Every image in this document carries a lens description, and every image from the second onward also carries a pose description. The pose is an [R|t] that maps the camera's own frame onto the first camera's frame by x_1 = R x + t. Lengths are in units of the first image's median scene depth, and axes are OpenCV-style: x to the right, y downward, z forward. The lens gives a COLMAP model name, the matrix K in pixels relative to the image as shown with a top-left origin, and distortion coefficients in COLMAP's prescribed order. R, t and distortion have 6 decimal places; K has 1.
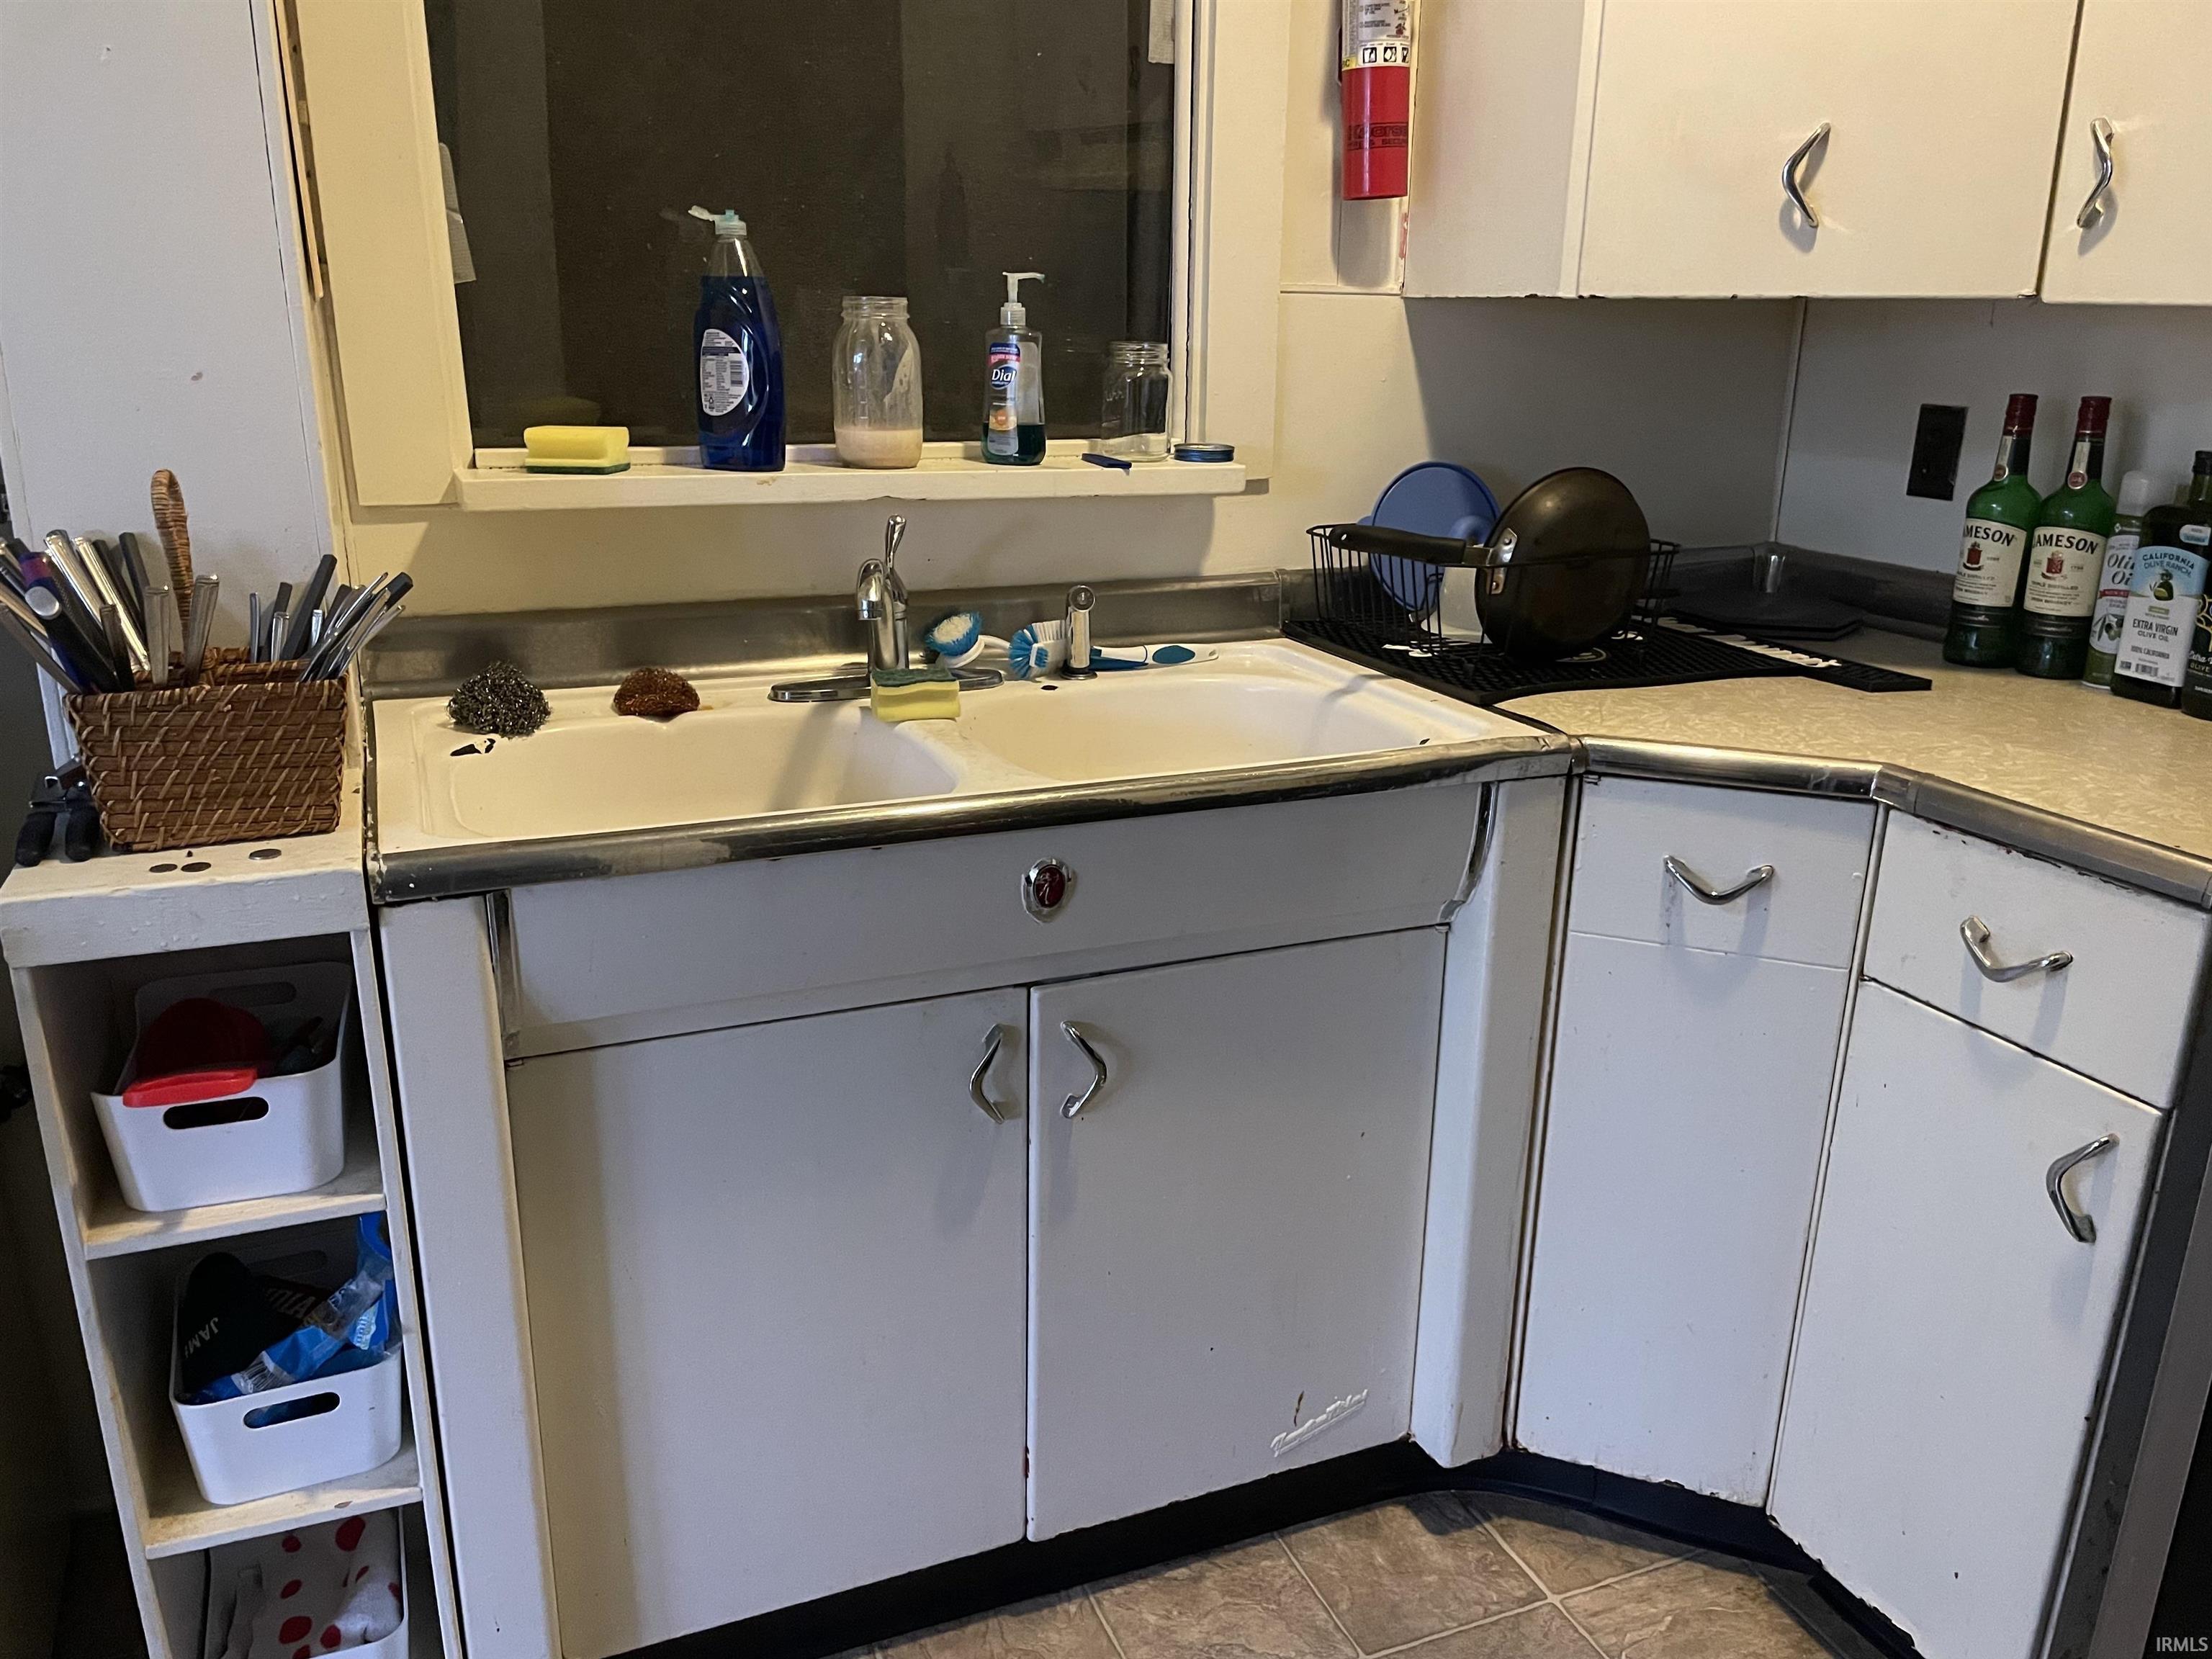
lens RADIAL K [[1697.2, 0, 1106.0], [0, 1697.2, 829.5], [0, 0, 1]] dist [0.100256, -0.125659]
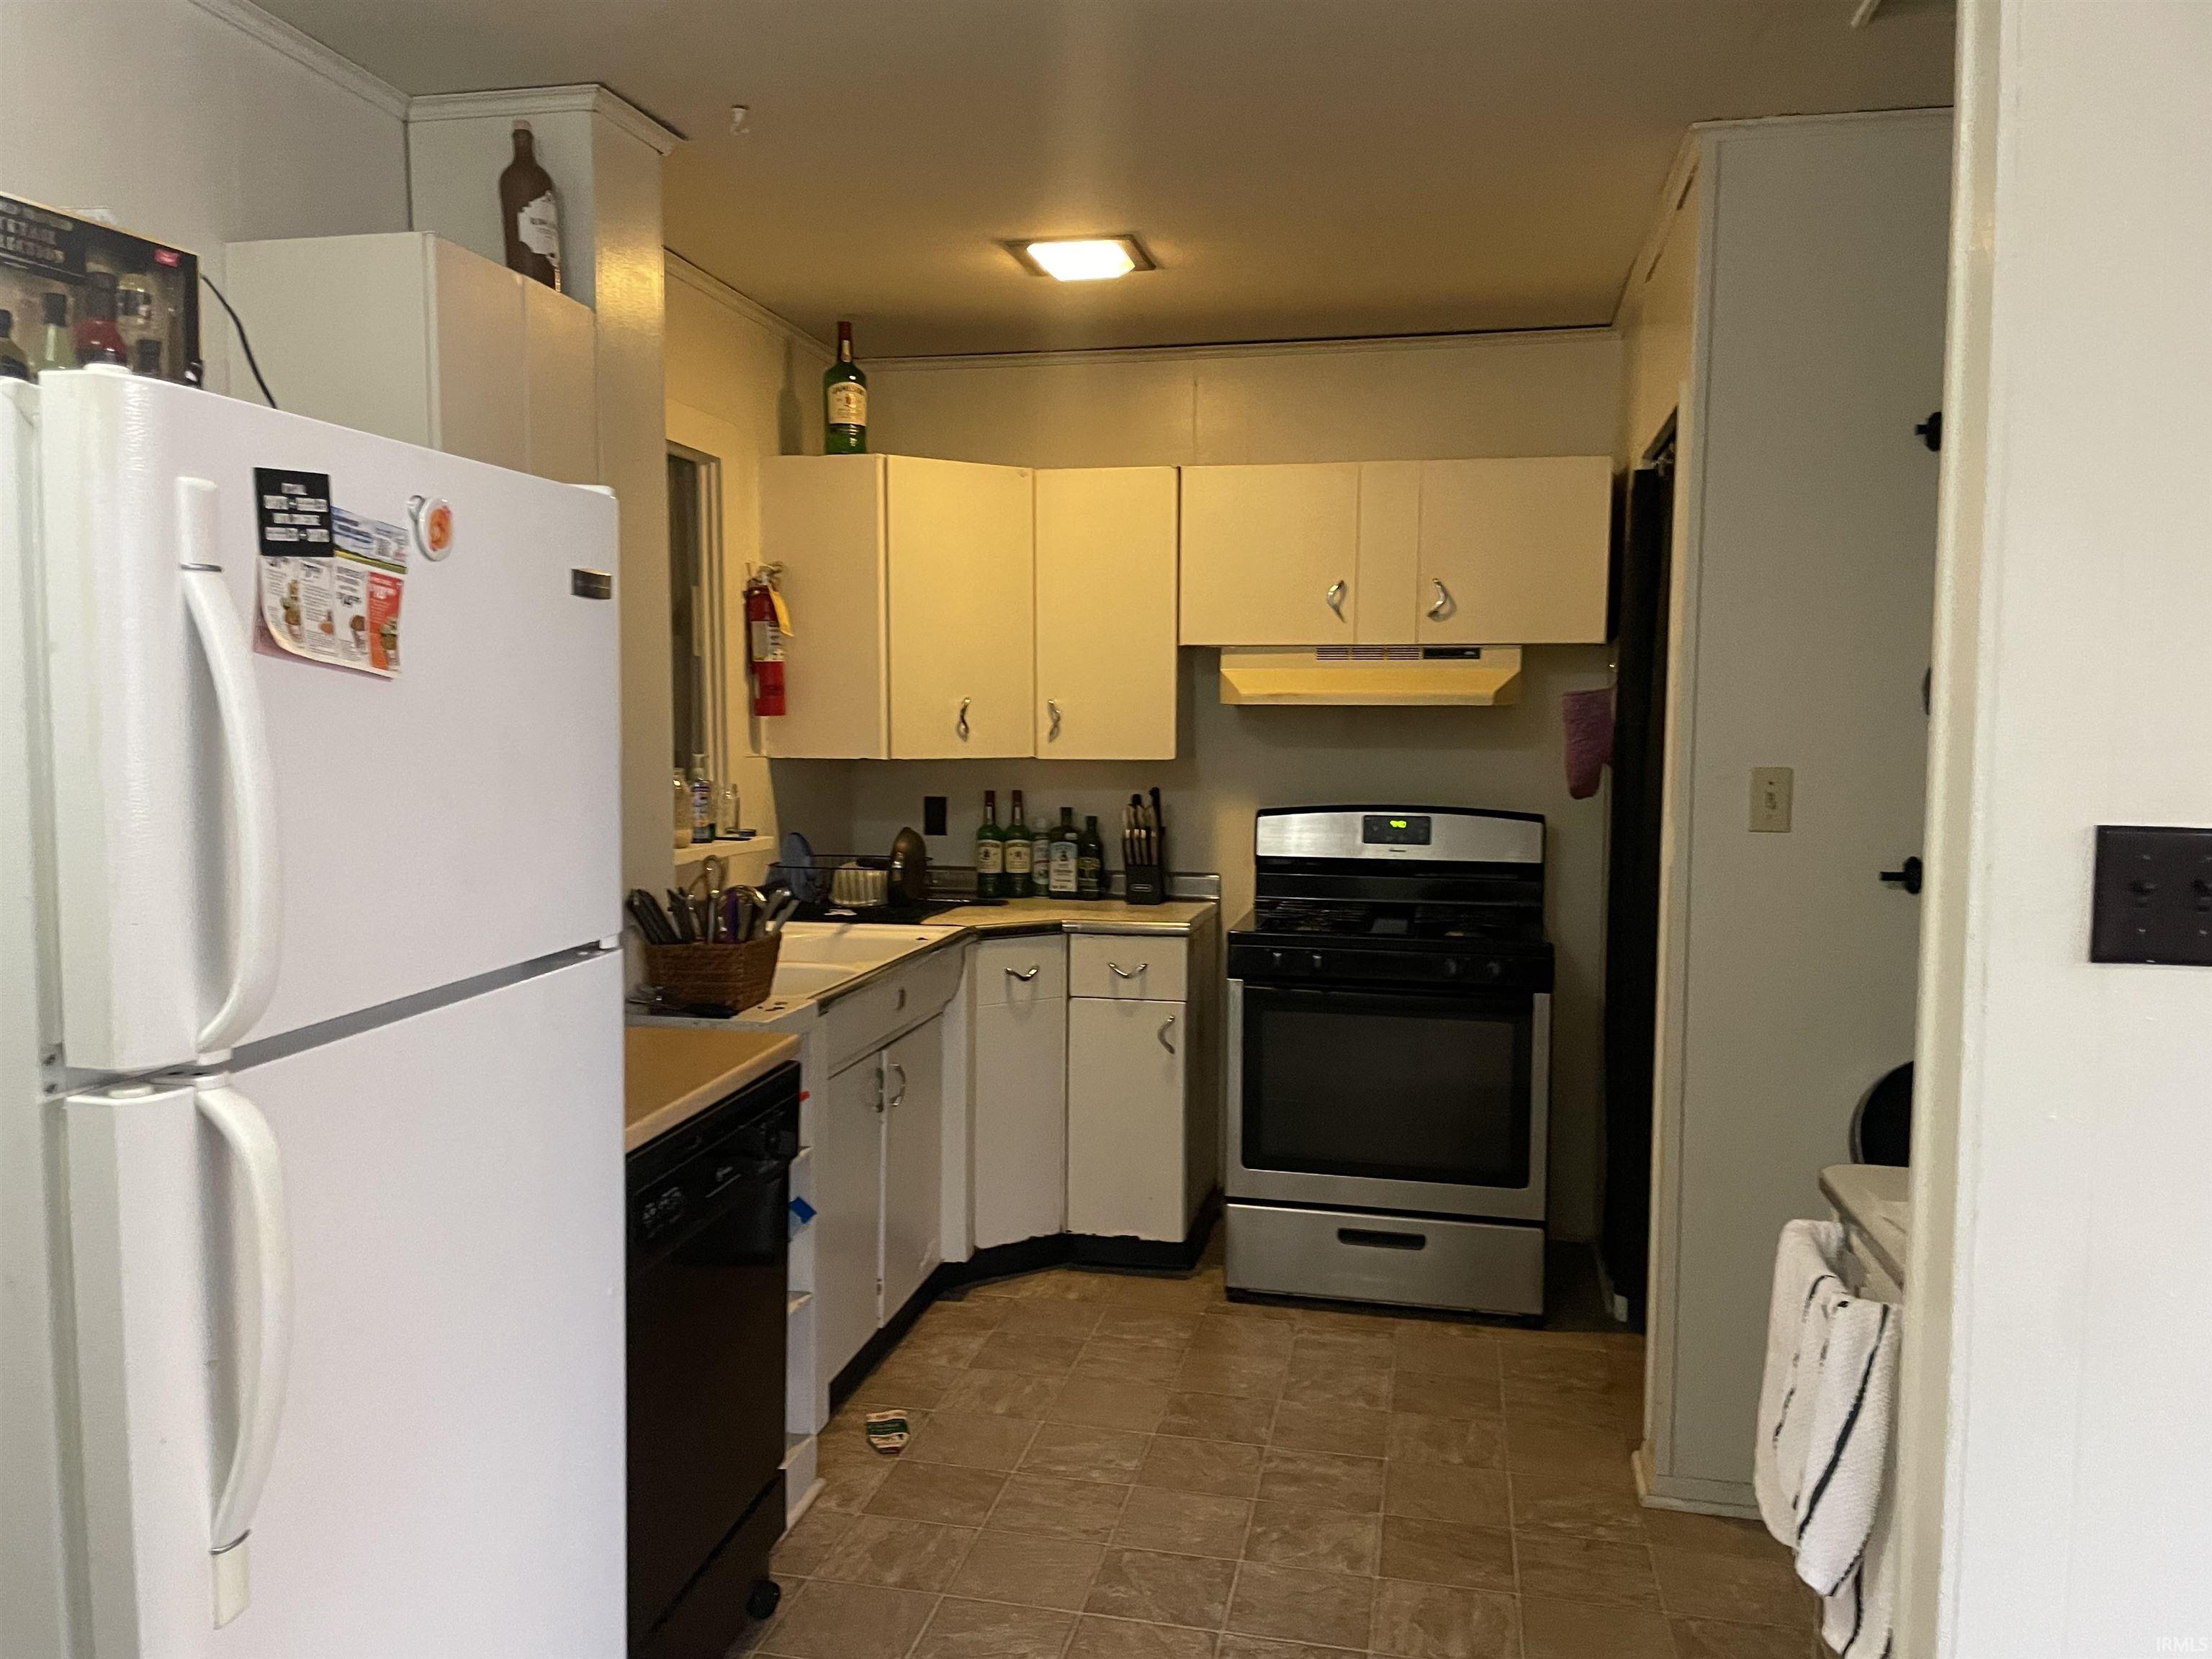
lens RADIAL K [[1697.2, 0, 1106.0], [0, 1697.2, 829.5], [0, 0, 1]] dist [0.100256, -0.125659]
pose [[0.556430, -0.064039, 0.828423, -1.518575], [0.249113, 0.964018, -0.092802, 0.081066], [-0.792671, 0.258009, 0.552361, -0.521599]]
